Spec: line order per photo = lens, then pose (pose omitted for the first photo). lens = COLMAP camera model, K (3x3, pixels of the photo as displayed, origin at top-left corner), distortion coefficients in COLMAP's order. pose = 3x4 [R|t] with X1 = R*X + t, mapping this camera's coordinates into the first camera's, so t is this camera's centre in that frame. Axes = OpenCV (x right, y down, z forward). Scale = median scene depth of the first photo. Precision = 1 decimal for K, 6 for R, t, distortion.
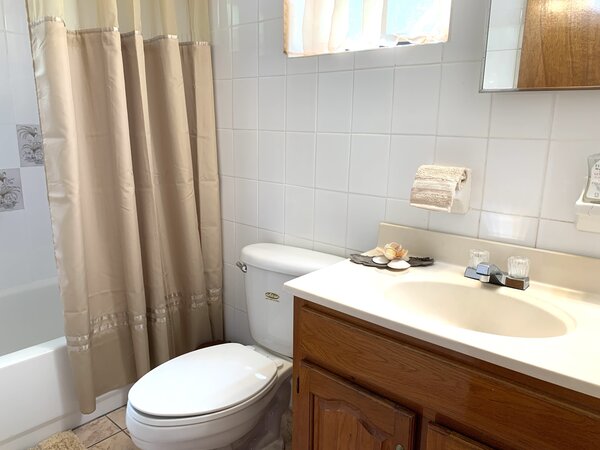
lens RADIAL K [[462.2, 0, 293.3], [0, 462.2, 225.7], [0, 0, 1]] dist [0.112111, -0.212679]
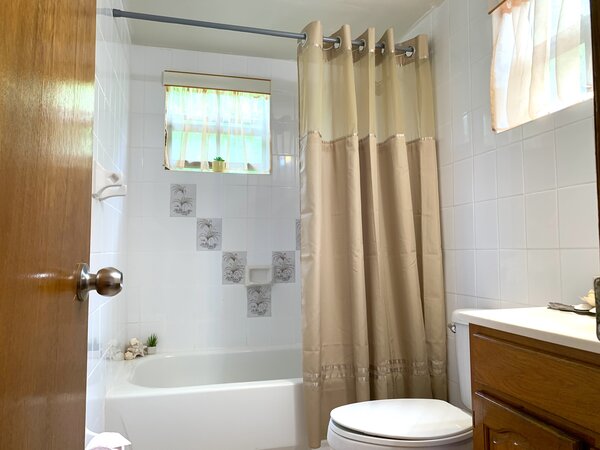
lens RADIAL K [[462.2, 0, 293.3], [0, 462.2, 225.7], [0, 0, 1]] dist [0.112111, -0.212679]
pose [[0.824504, -0.052182, -0.563444, 0.188607], [-0.110205, 0.961864, -0.250346, 0.164809], [0.555020, 0.268506, 0.787310, -0.071073]]
